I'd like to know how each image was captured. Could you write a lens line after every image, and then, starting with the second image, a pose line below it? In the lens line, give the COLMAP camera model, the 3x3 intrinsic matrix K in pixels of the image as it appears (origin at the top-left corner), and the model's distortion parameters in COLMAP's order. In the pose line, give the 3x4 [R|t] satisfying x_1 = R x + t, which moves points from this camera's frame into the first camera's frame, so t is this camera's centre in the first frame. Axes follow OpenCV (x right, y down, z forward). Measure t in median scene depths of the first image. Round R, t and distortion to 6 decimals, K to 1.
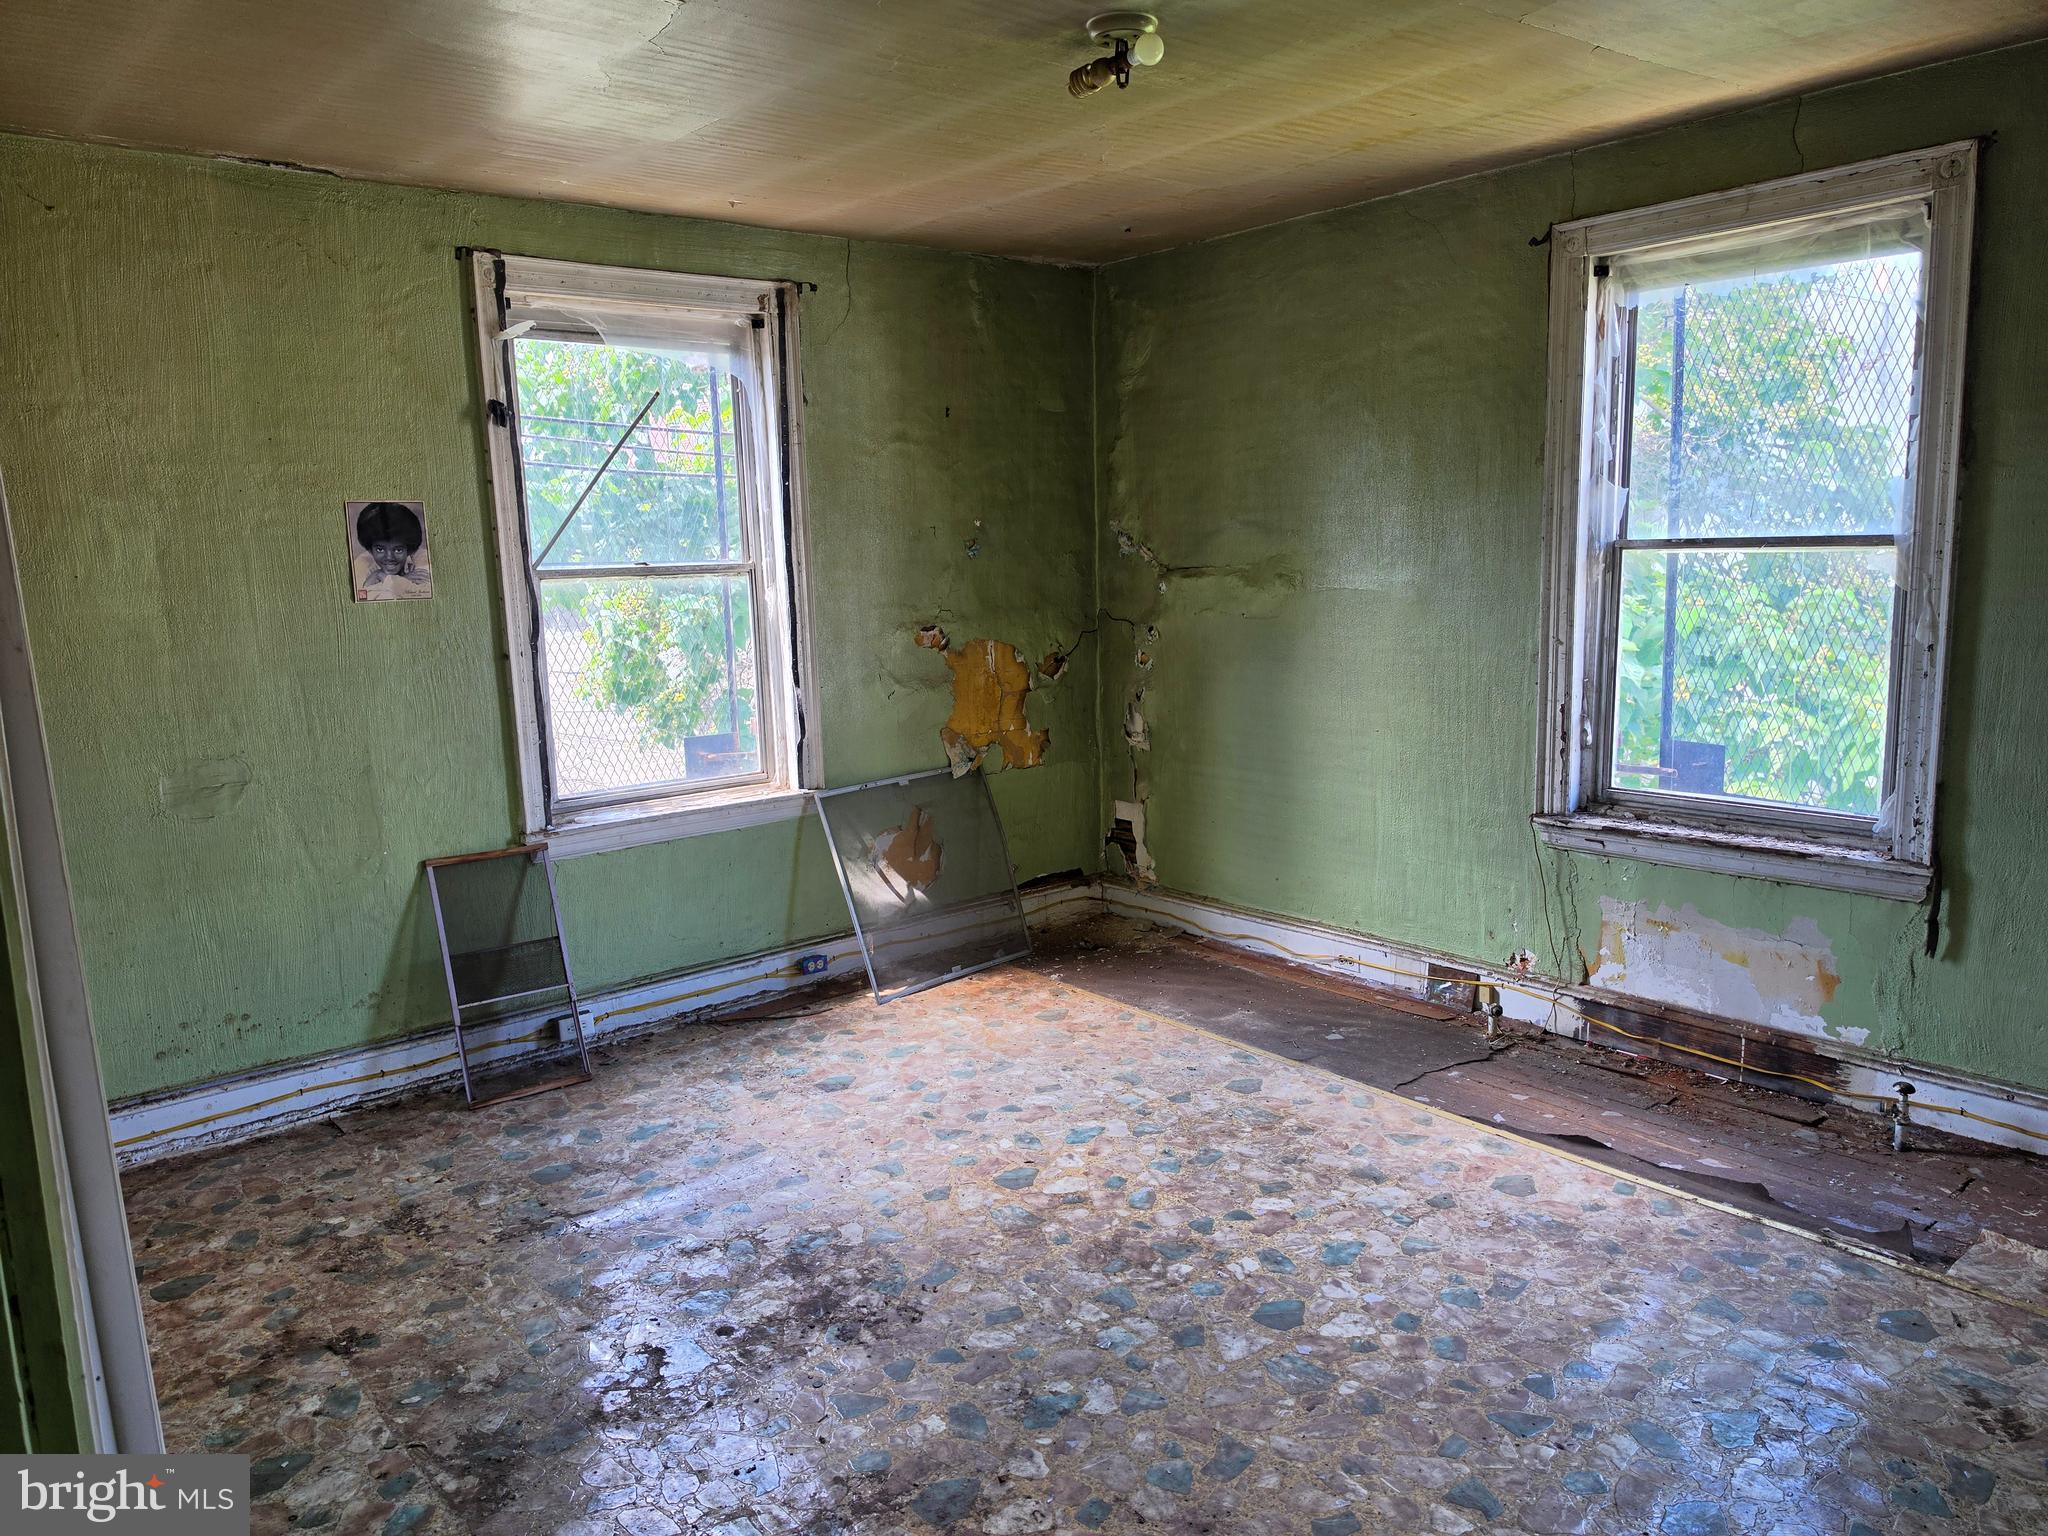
lens RADIAL K [[1396.7, 0, 1016.1], [0, 1396.7, 758.0], [0, 0, 1]] dist [0.076103, -0.082697]
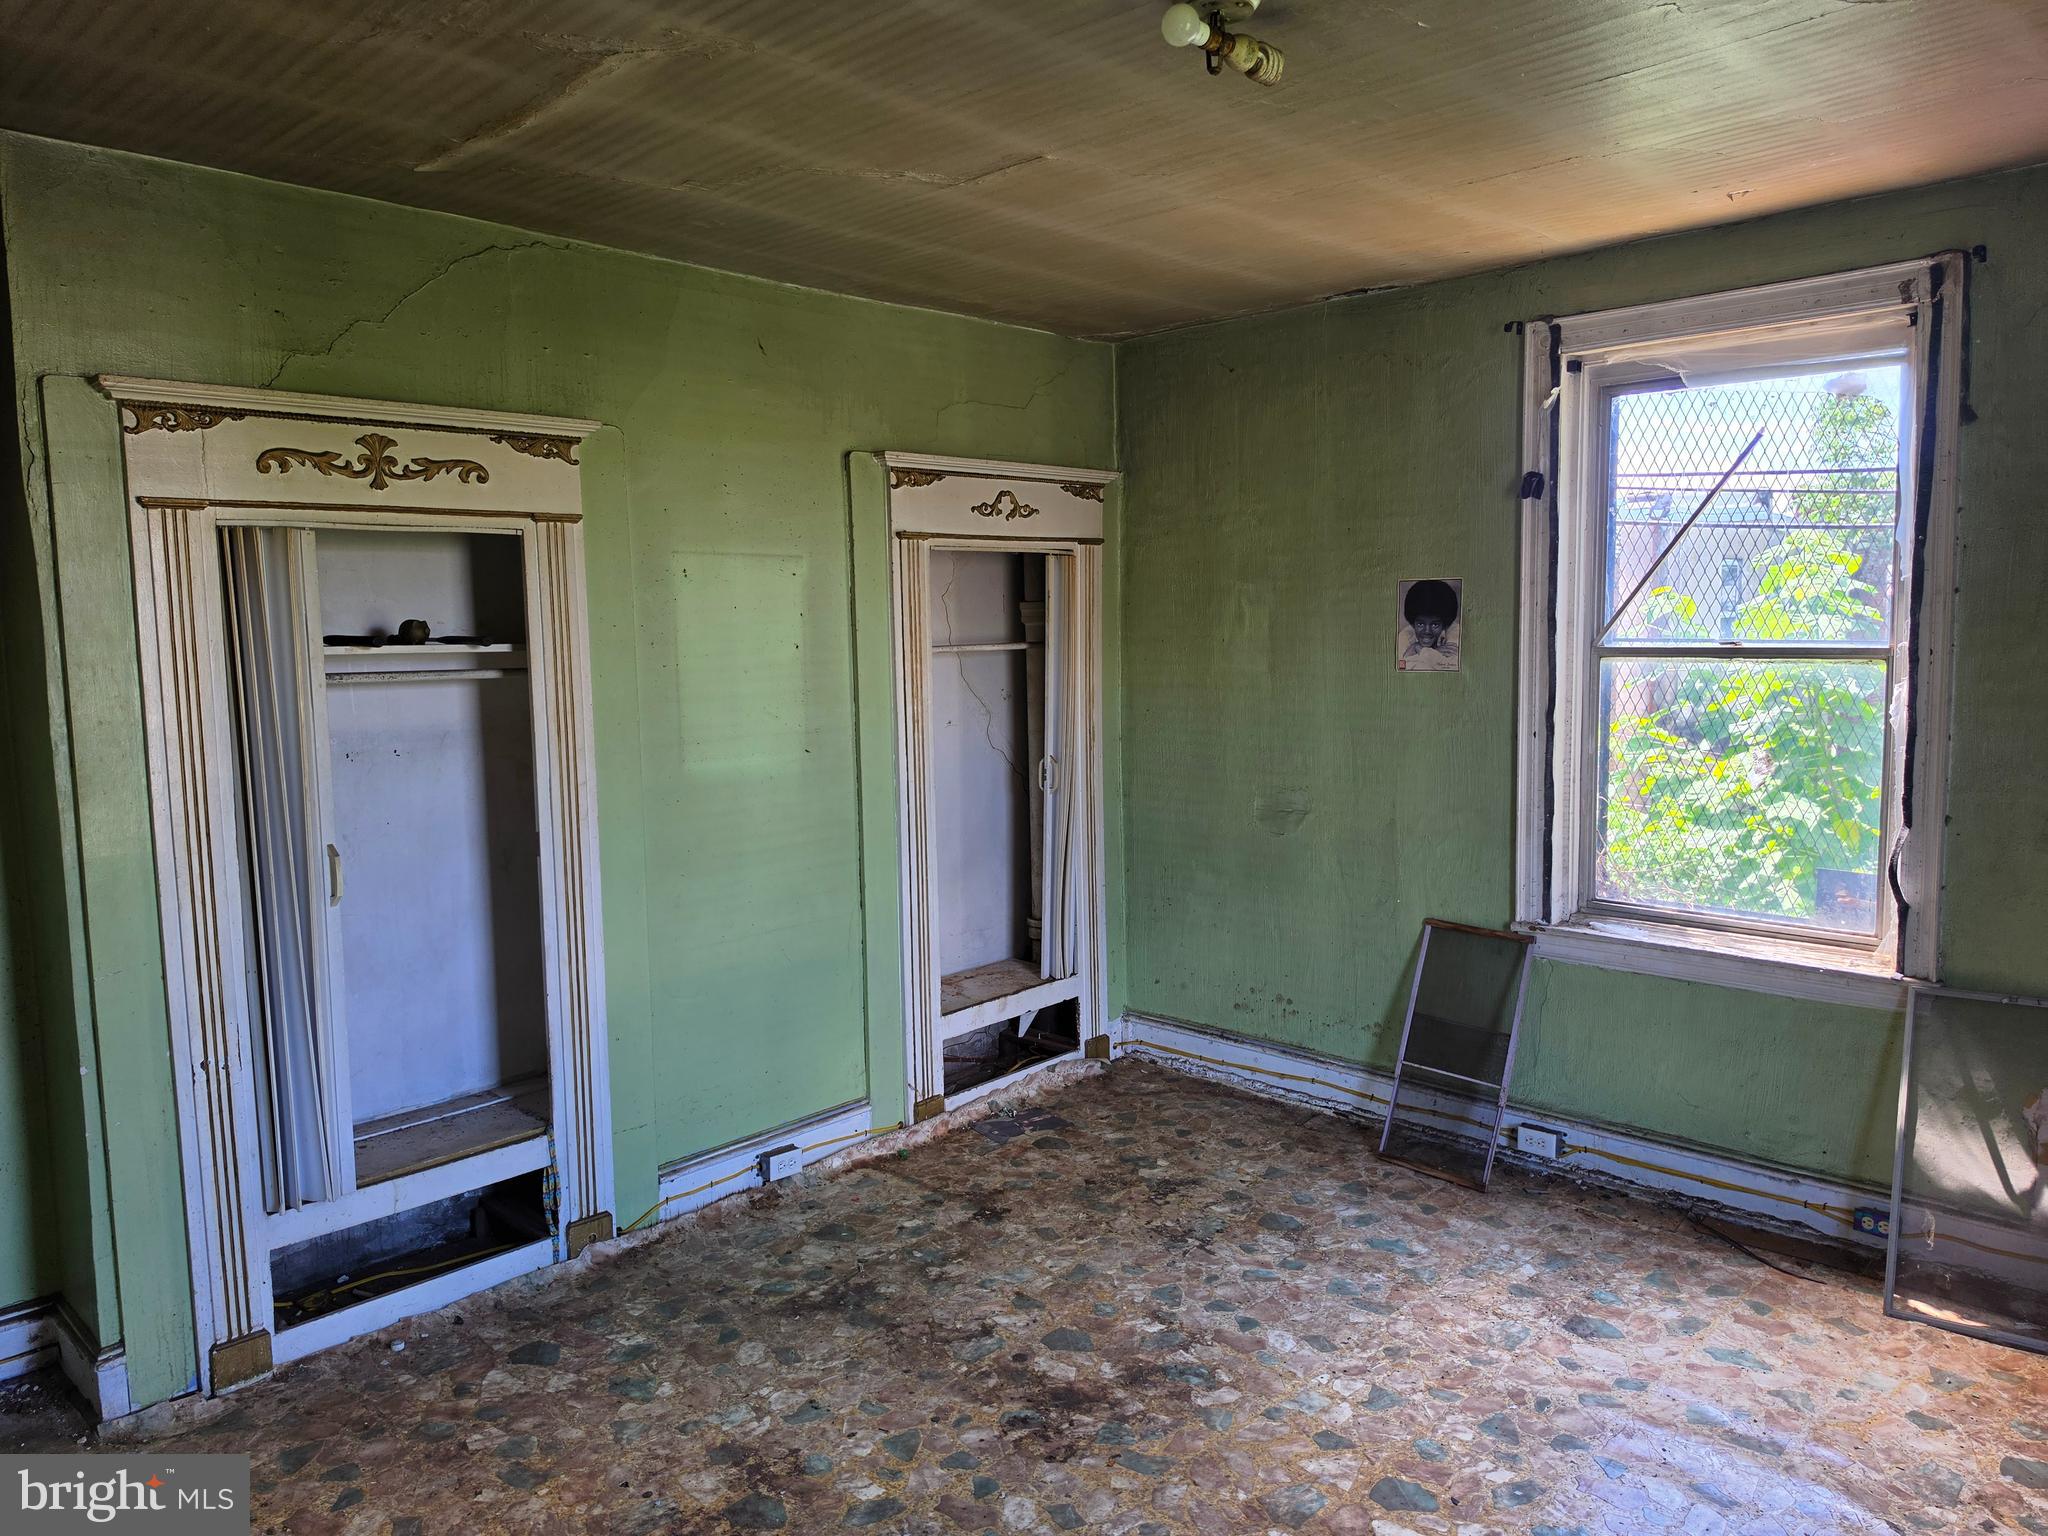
lens RADIAL K [[1396.7, 0, 1016.1], [0, 1396.7, 758.0], [0, 0, 1]] dist [0.076103, -0.082697]
pose [[0.137437, 0.130280, -0.981905, 0.571528], [-0.142286, 0.983628, 0.110593, -0.121492], [0.980238, 0.124512, 0.153724, 0.547498]]
